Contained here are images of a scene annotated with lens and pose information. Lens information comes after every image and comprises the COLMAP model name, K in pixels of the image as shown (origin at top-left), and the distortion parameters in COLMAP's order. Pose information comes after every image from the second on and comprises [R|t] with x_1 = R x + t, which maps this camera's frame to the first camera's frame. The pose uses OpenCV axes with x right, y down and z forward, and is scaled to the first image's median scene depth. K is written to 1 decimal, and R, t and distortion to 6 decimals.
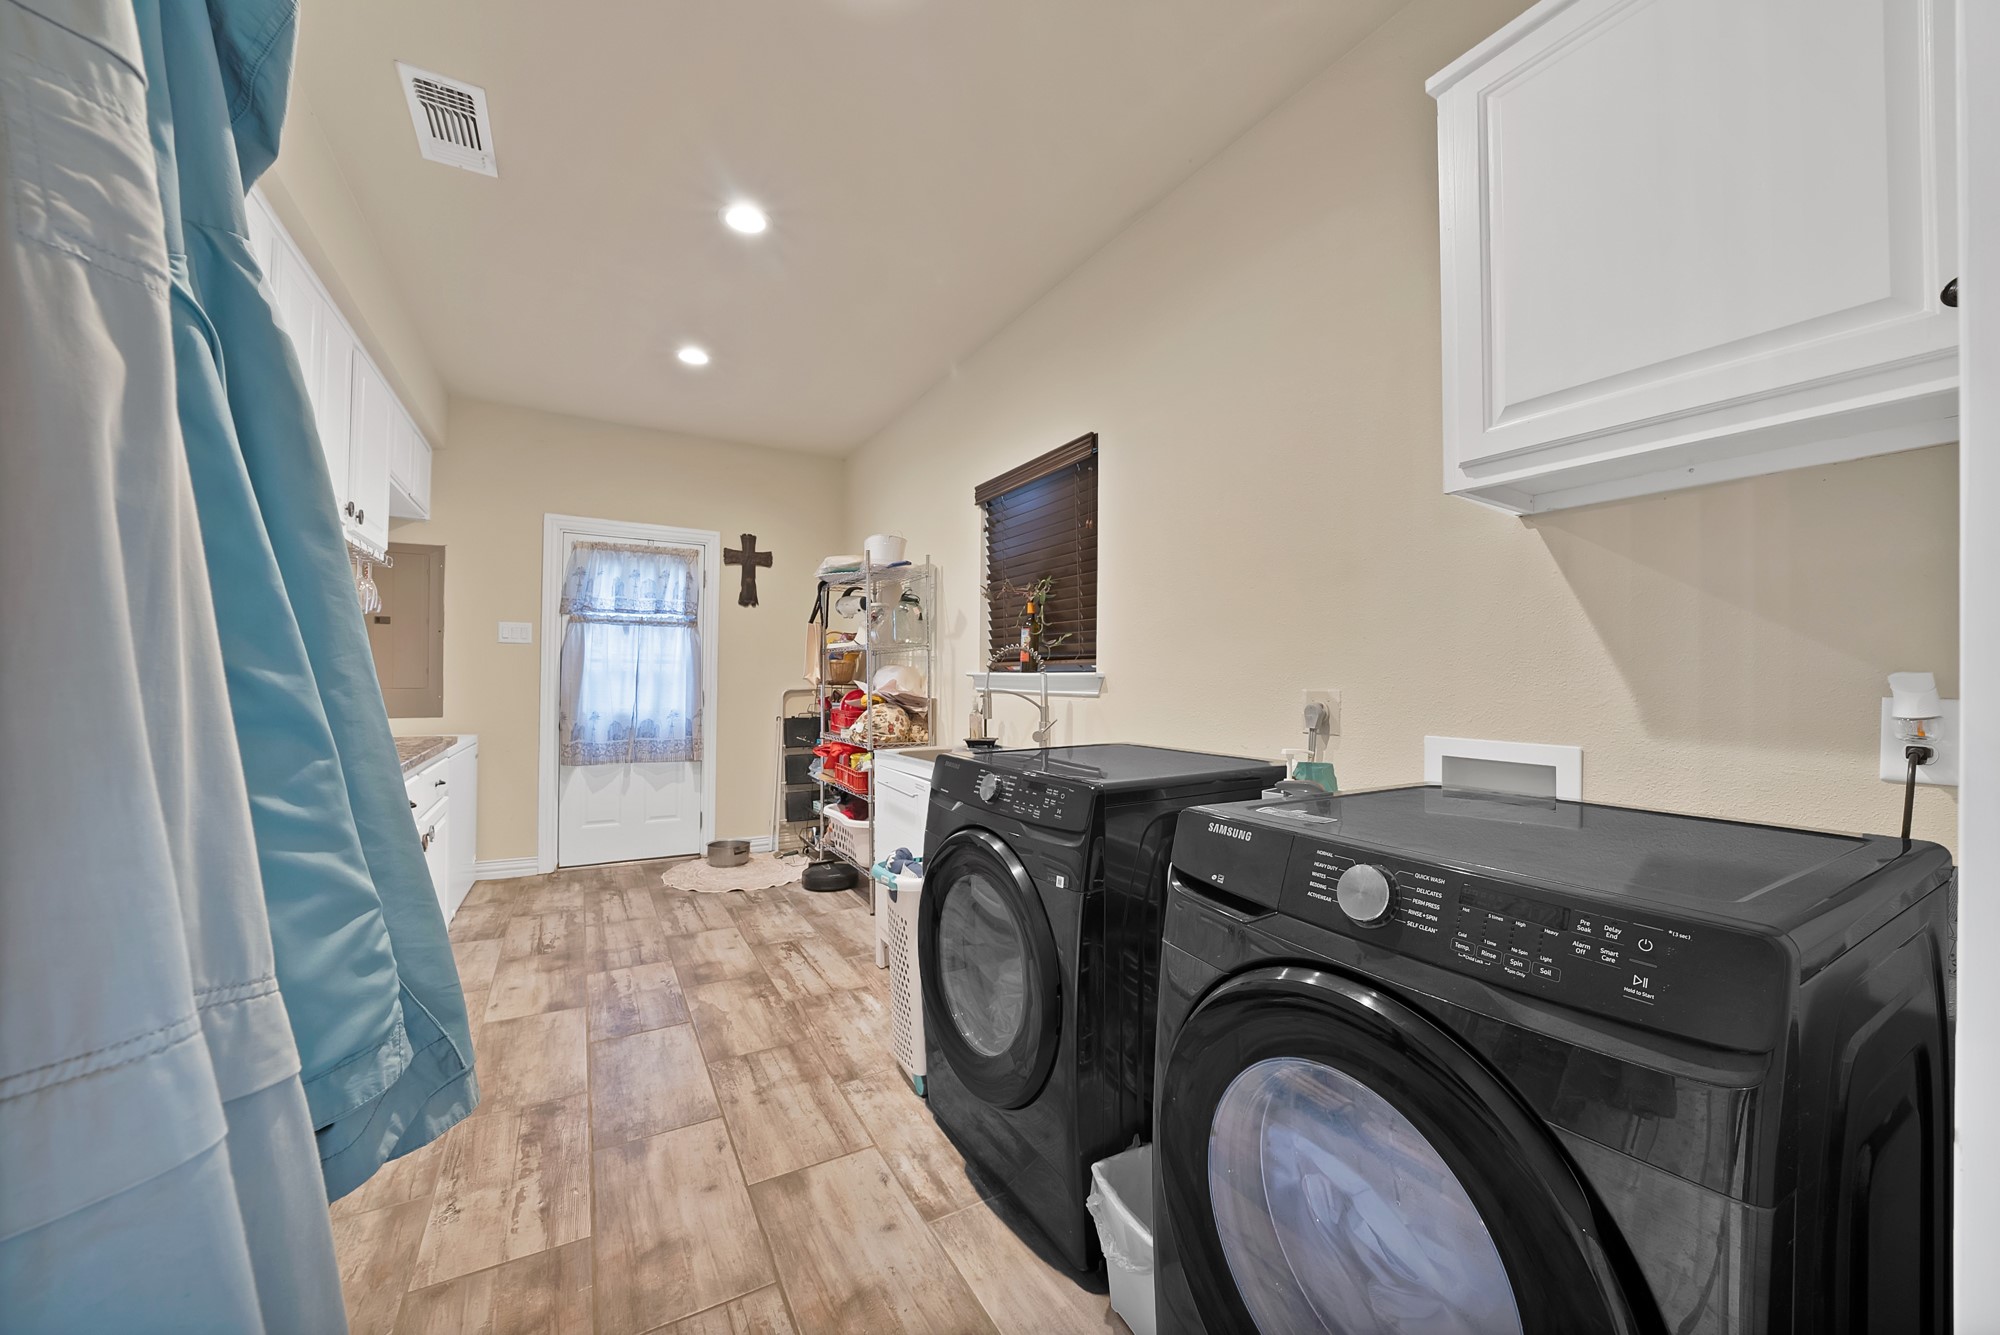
lens RADIAL K [[717.2, 0, 998.8], [0, 717.2, 673.4], [0, 0, 1]] dist [-0.024864, 0.002030]
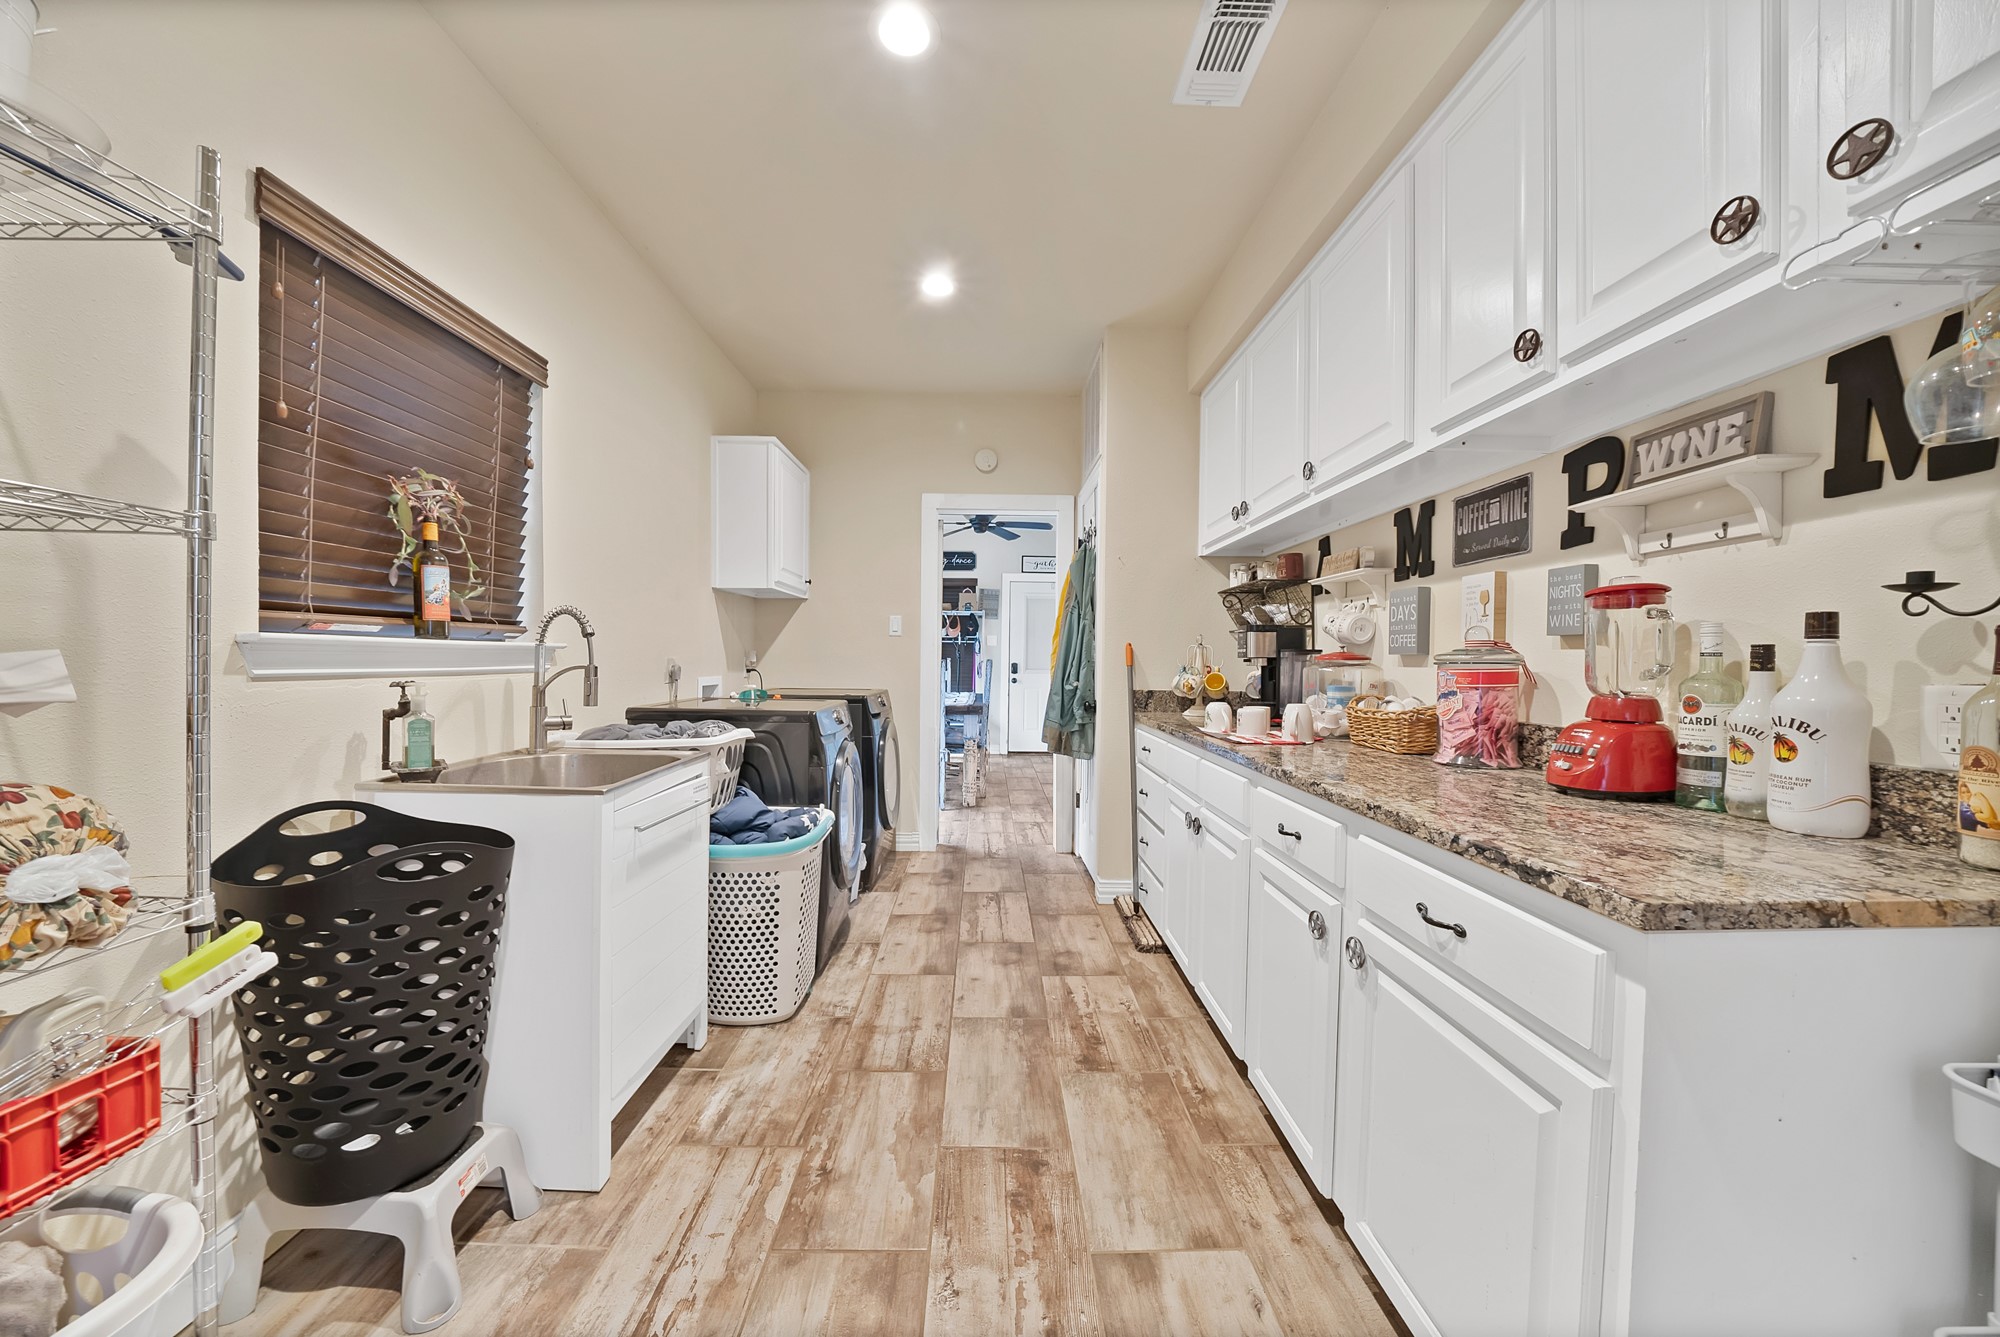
lens RADIAL K [[717.2, 0, 998.8], [0, 717.2, 674.4], [0, 0, 1]] dist [-0.024864, 0.002030]
pose [[-0.872197, -0.028905, 0.488299, -0.922452], [-0.021164, 0.999548, 0.021366, 0.012123], [-0.488696, 0.008301, -0.872415, 1.794469]]
